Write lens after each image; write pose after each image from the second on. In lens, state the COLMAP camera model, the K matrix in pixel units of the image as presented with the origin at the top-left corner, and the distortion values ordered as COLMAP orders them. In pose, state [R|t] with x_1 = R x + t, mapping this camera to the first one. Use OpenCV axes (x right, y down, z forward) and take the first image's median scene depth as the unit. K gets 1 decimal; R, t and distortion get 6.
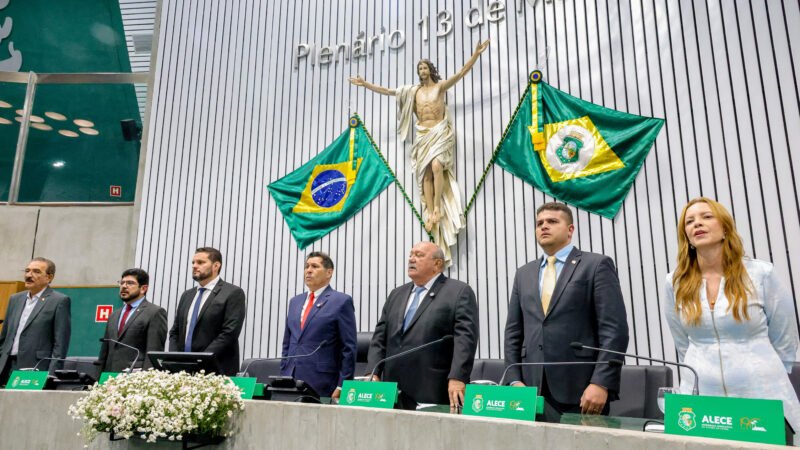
lens RADIAL K [[573.0, 0, 400.0], [0, 573.0, 225.0], [0, 0, 1]] dist [-0.001948, -0.001344]
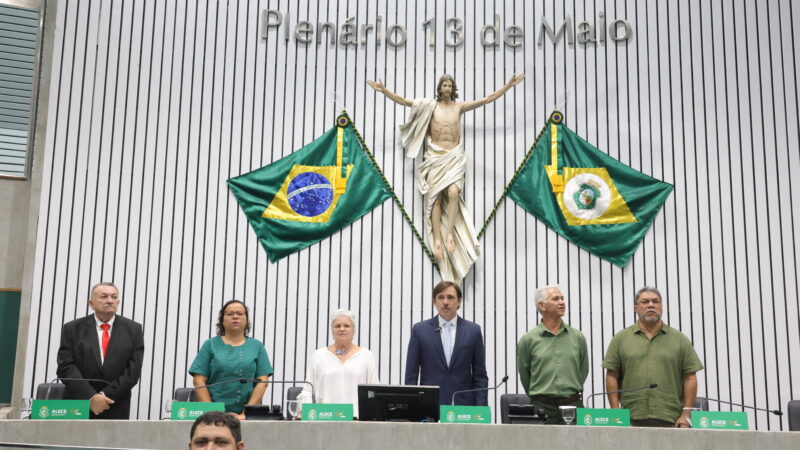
lens RADIAL K [[887.2, 0, 400.0], [0, 887.2, 225.0], [0, 0, 1]] dist [-0.012592, -0.011976]
pose [[0.895893, 0.089696, 0.435120, -0.637261], [-0.110688, 0.993587, 0.023084, -0.069899], [-0.430259, -0.068843, 0.900076, -0.292578]]
